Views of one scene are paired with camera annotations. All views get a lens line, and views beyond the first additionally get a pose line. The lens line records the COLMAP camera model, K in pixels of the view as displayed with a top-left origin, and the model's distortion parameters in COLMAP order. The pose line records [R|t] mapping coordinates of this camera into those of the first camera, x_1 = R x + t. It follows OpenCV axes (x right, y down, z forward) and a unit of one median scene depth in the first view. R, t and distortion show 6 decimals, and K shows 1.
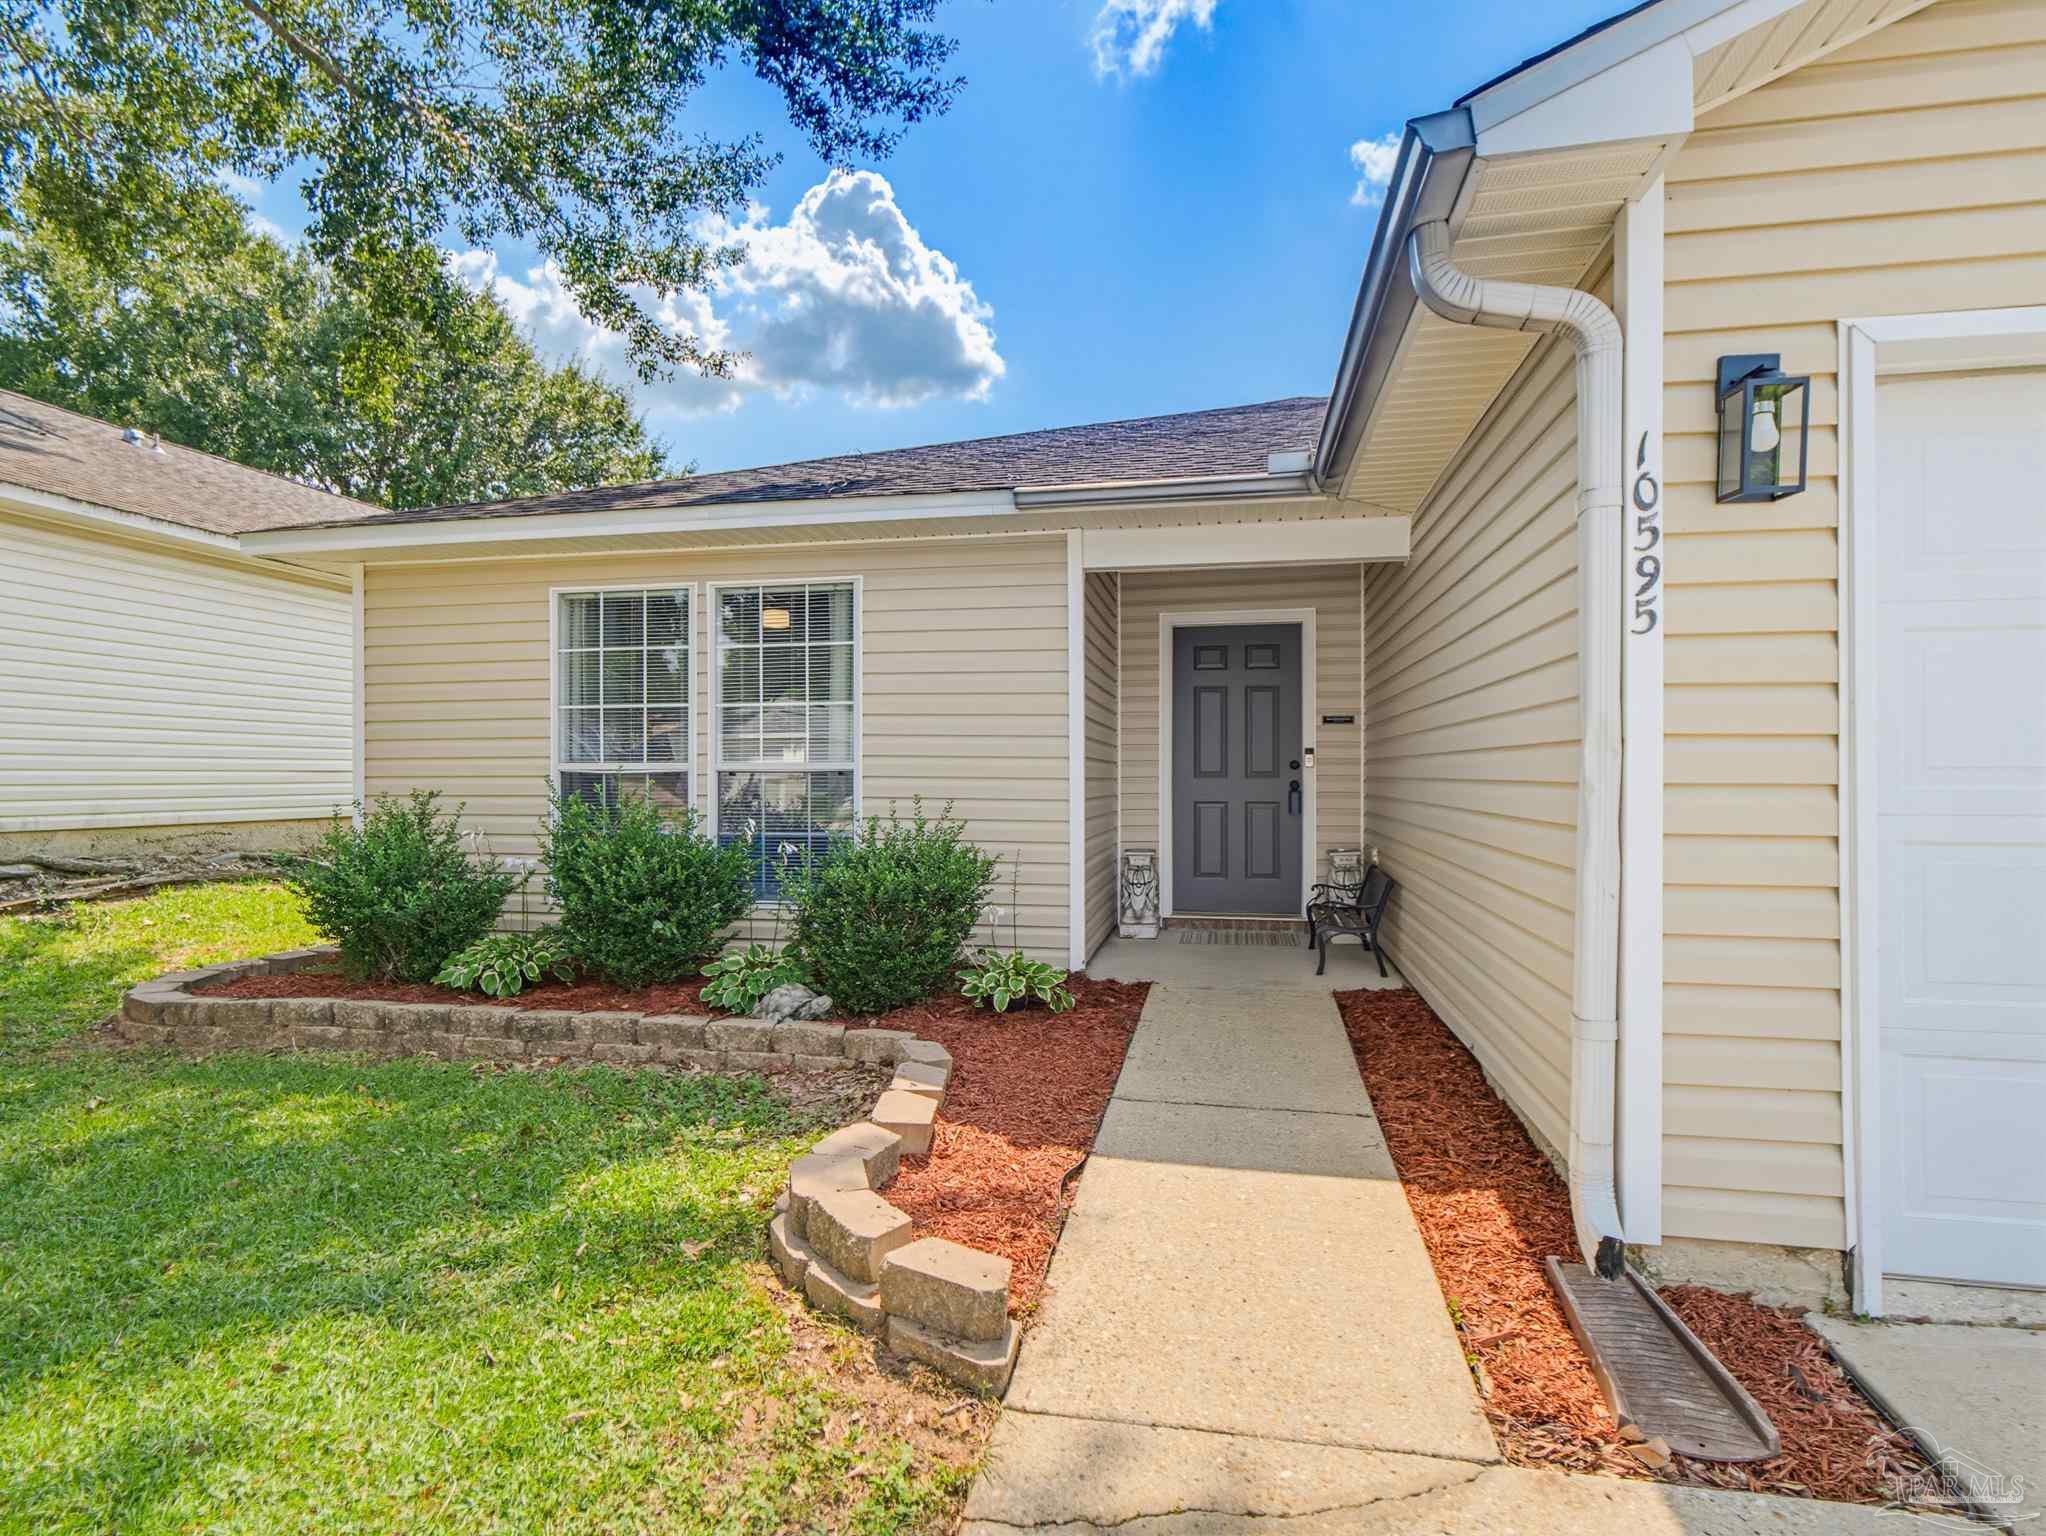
lens RADIAL K [[1044.3, 0, 1023.6], [0, 1044.3, 783.5], [0, 0, 1]] dist [-0.017087, -0.000187]
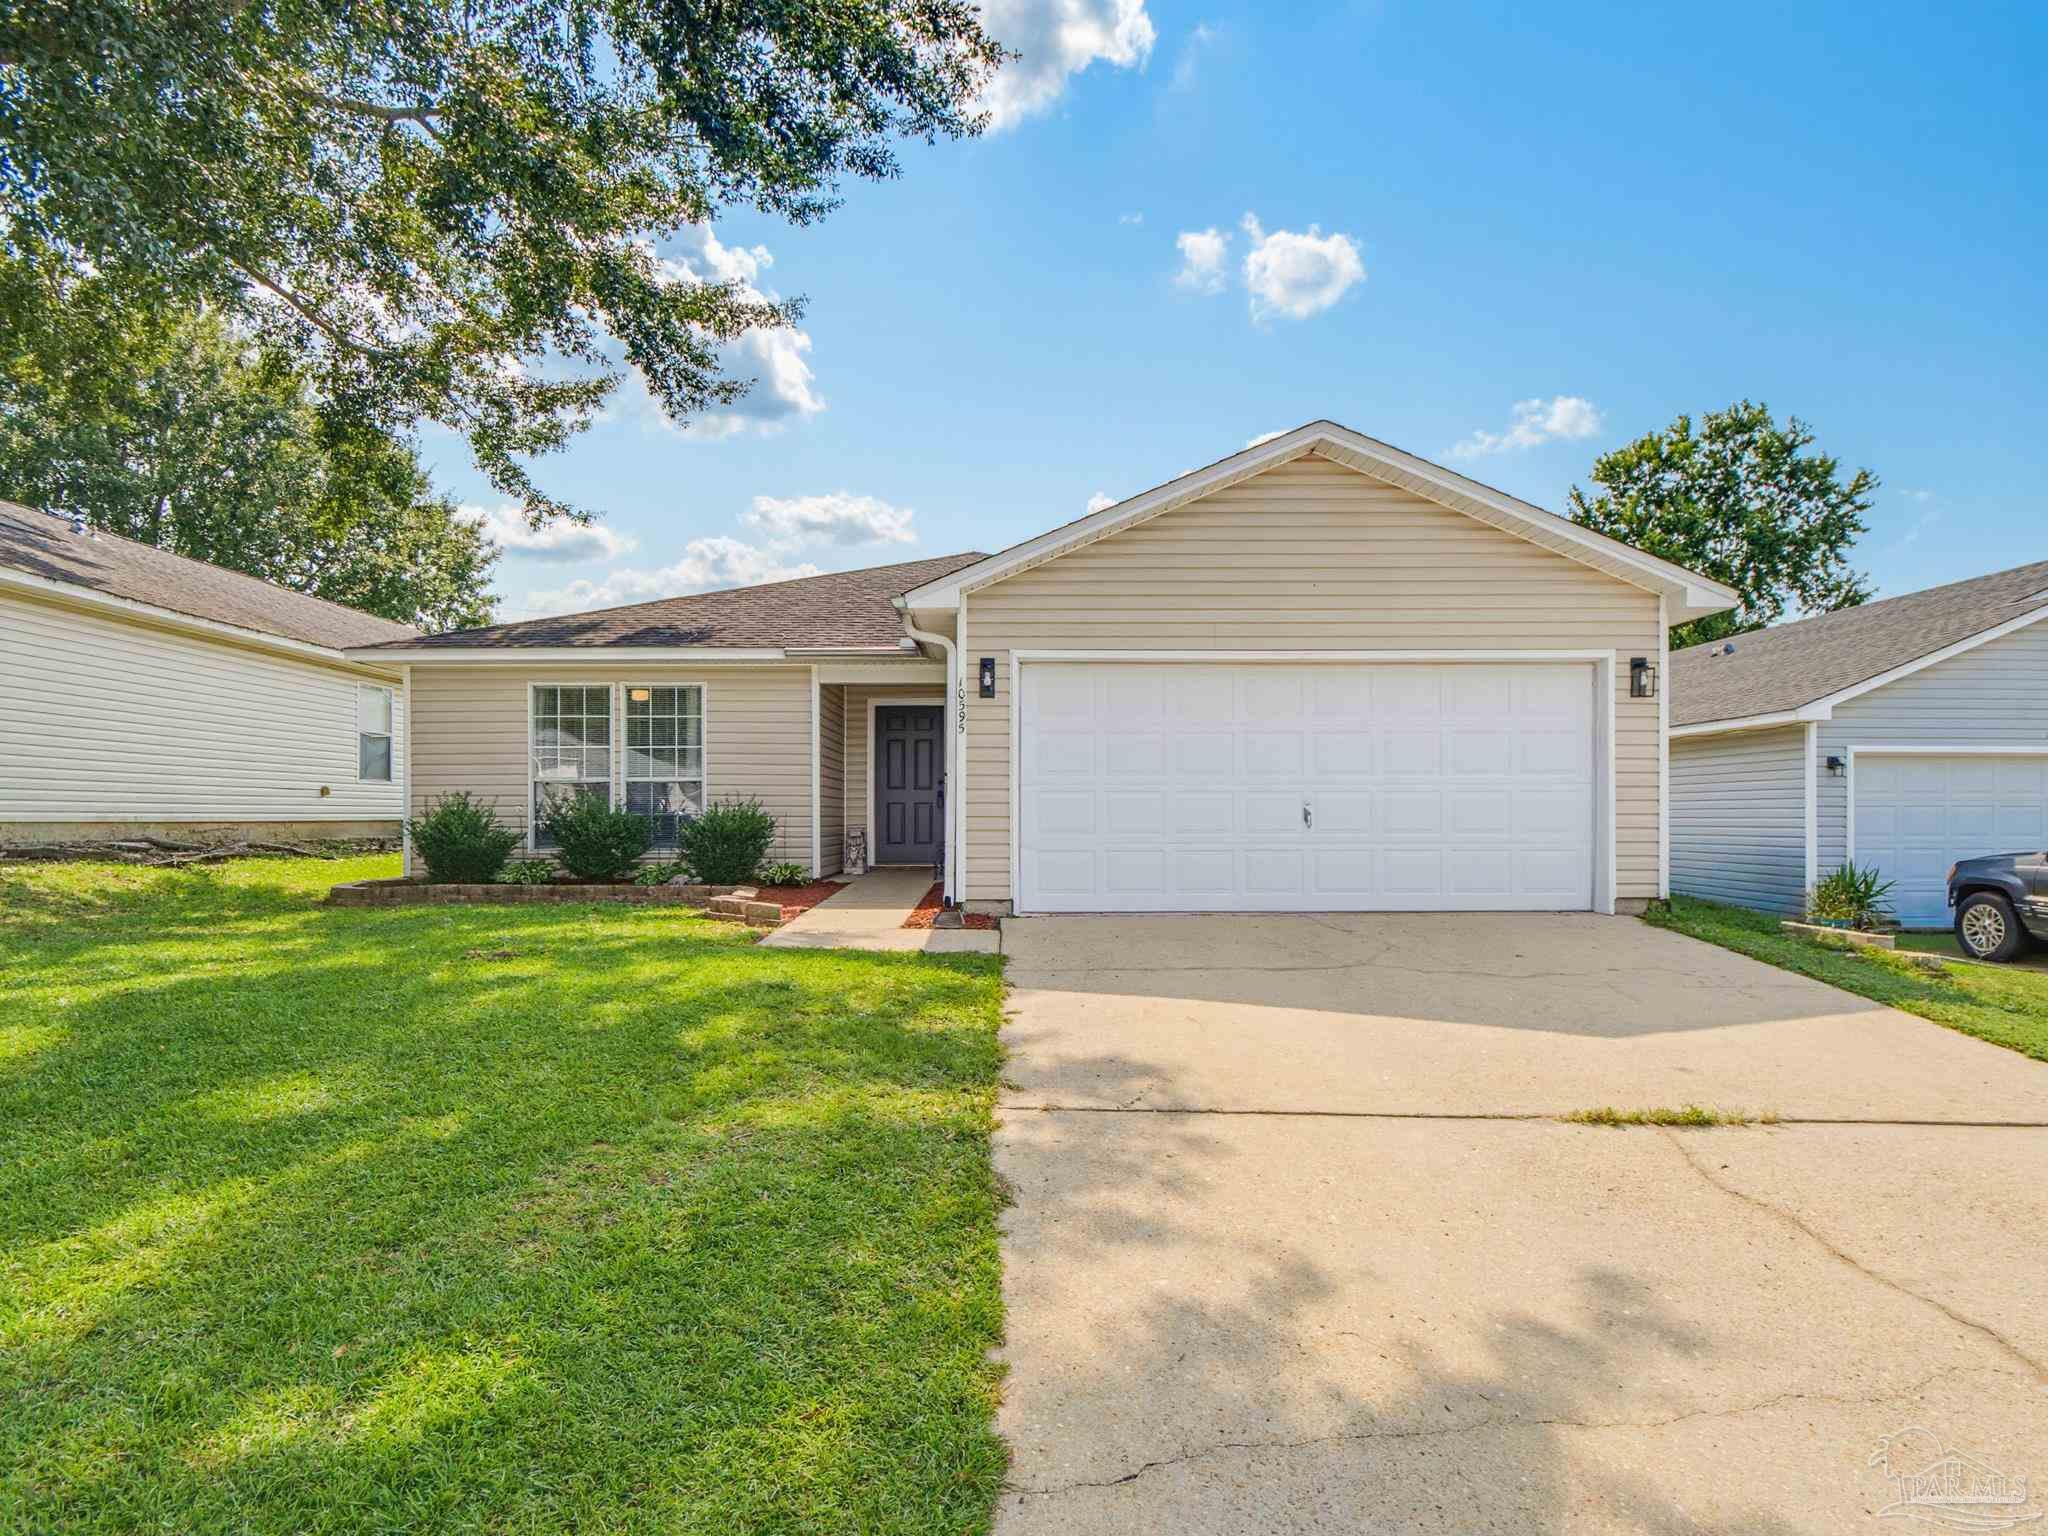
lens RADIAL K [[1045.3, 0, 1024.6], [0, 1045.3, 783.5], [0, 0, 1]] dist [-0.017087, -0.000187]
pose [[0.977061, 0.002554, 0.212946, 0.012522], [0.005267, 0.999332, -0.036152, 0.060273], [-0.212896, 0.036445, 0.976395, -0.955780]]
